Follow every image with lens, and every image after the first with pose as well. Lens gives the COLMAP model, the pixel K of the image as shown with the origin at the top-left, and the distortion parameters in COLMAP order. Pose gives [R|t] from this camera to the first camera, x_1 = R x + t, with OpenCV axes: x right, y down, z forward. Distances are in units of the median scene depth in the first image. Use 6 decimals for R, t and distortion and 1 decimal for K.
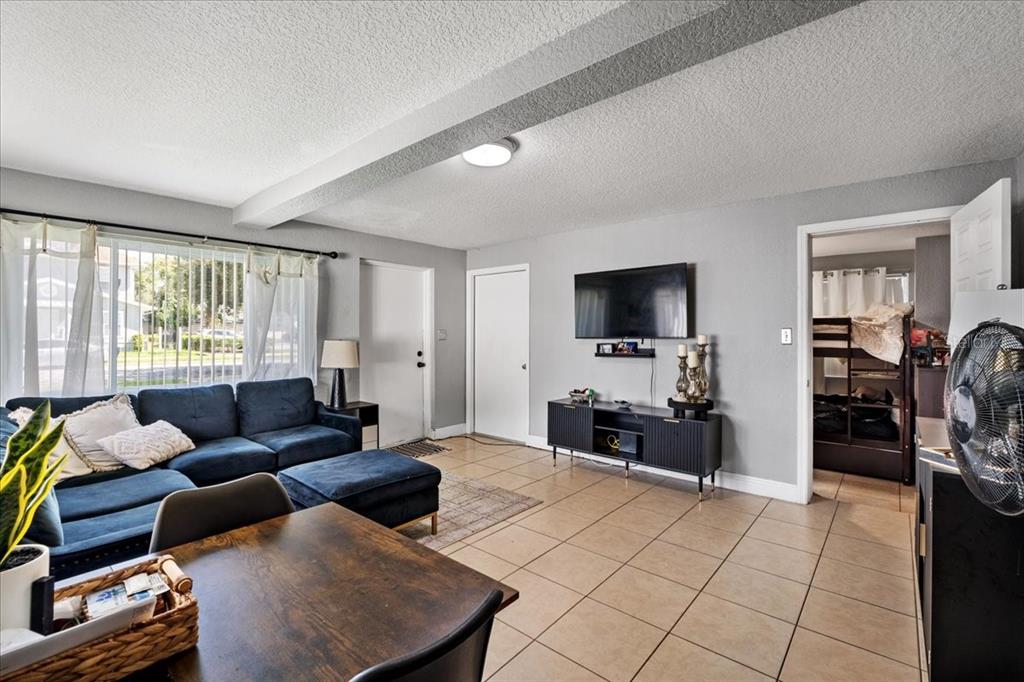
lens RADIAL K [[454.0, 0, 517.2], [0, 454.0, 330.1], [0, 0, 1]] dist [-0.001878, -0.000239]
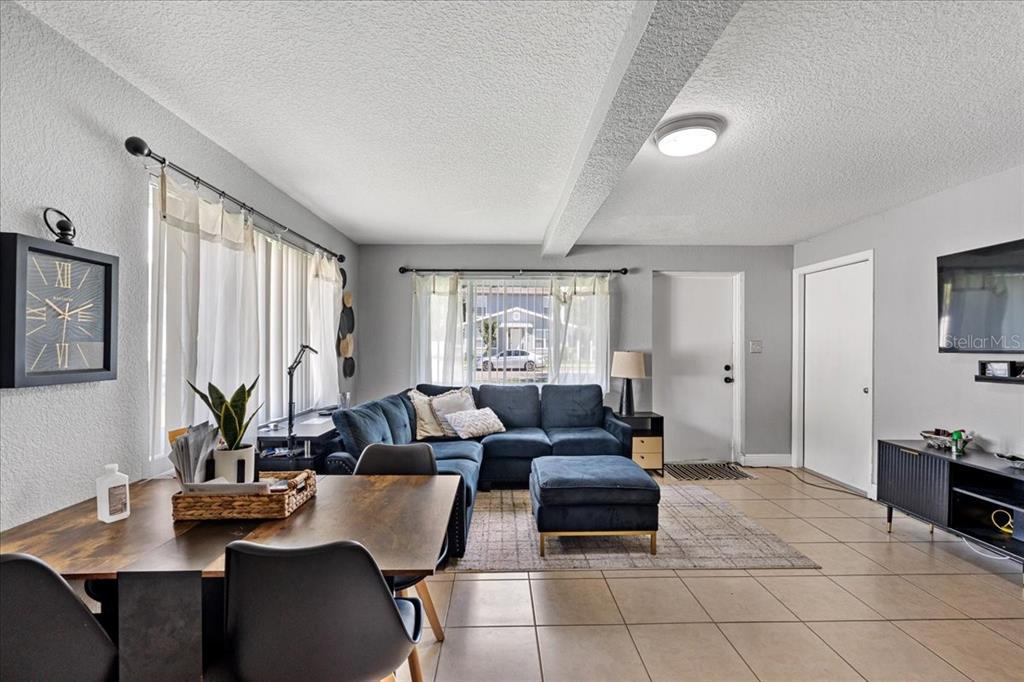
lens RADIAL K [[459.8, 0, 512.0], [0, 459.8, 341.0], [0, 0, 1]] dist [-0.001972, 0.000068]
pose [[0.669441, -0.006083, -0.742840, 0.233431], [0.002511, 0.999979, -0.005925, 0.004138], [0.742861, 0.002101, 0.669443, 0.089466]]
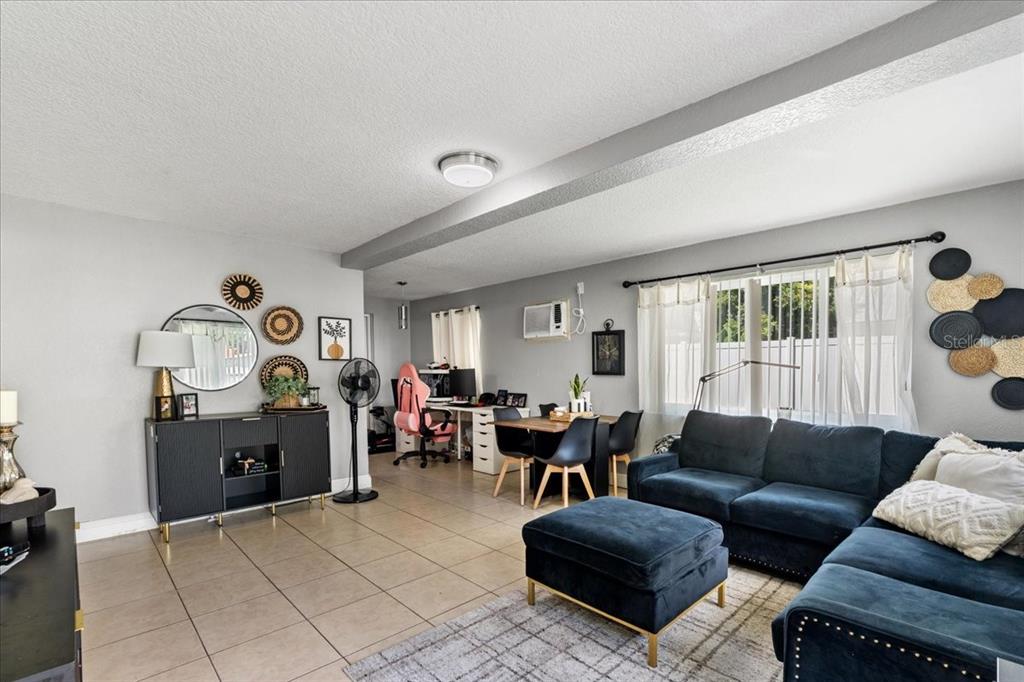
lens RADIAL K [[462.3, 0, 513.8], [0, 462.3, 381.1], [0, 0, 1]] dist [-0.000250, 0.000012]
pose [[-0.994502, 0.003415, 0.104658, -0.165070], [0.006112, 0.999657, 0.025454, 0.019990], [-0.104535, 0.025954, -0.994182, 1.251046]]
